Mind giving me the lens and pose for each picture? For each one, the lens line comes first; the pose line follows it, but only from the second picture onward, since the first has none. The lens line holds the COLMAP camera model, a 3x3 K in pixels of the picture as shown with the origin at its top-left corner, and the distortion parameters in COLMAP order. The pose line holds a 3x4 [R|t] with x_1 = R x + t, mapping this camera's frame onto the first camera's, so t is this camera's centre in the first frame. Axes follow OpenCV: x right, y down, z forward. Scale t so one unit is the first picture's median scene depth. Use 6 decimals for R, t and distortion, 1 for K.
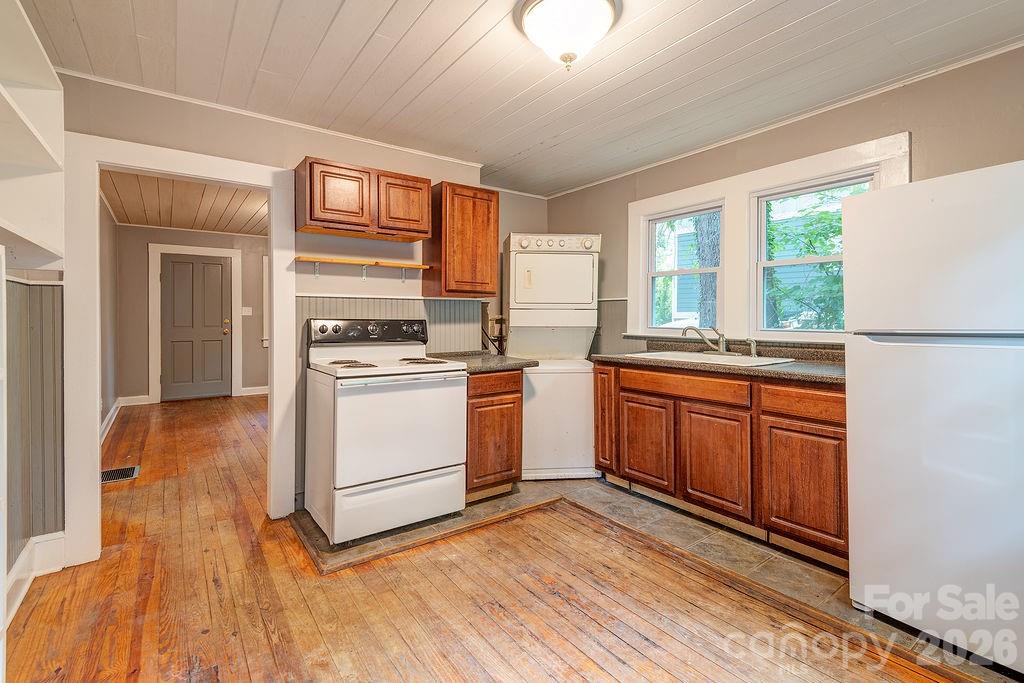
lens RADIAL K [[471.9, 0, 499.9], [0, 471.9, 319.1], [0, 0, 1]] dist [0.005200, -0.004029]
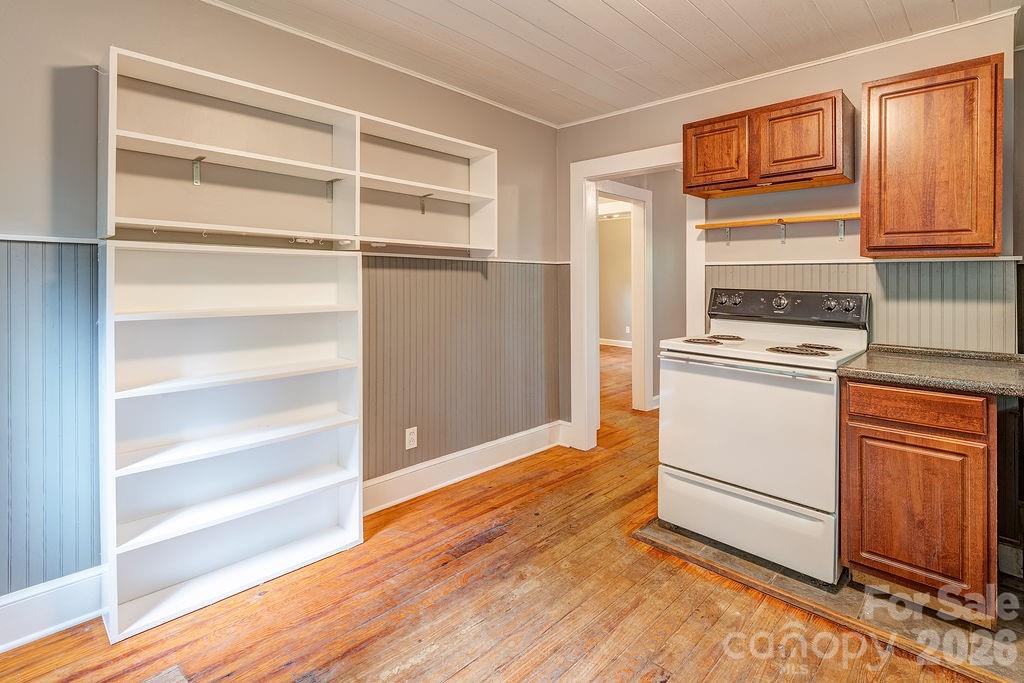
lens RADIAL K [[471.9, 0, 526.0], [0, 471.9, 289.1], [0, 0, 1]] dist [0.005200, -0.004029]
pose [[0.218611, 0.017051, -0.975663, 0.485798], [-0.014544, 0.999793, 0.014214, -0.008562], [0.975704, 0.011083, 0.218813, 0.460287]]
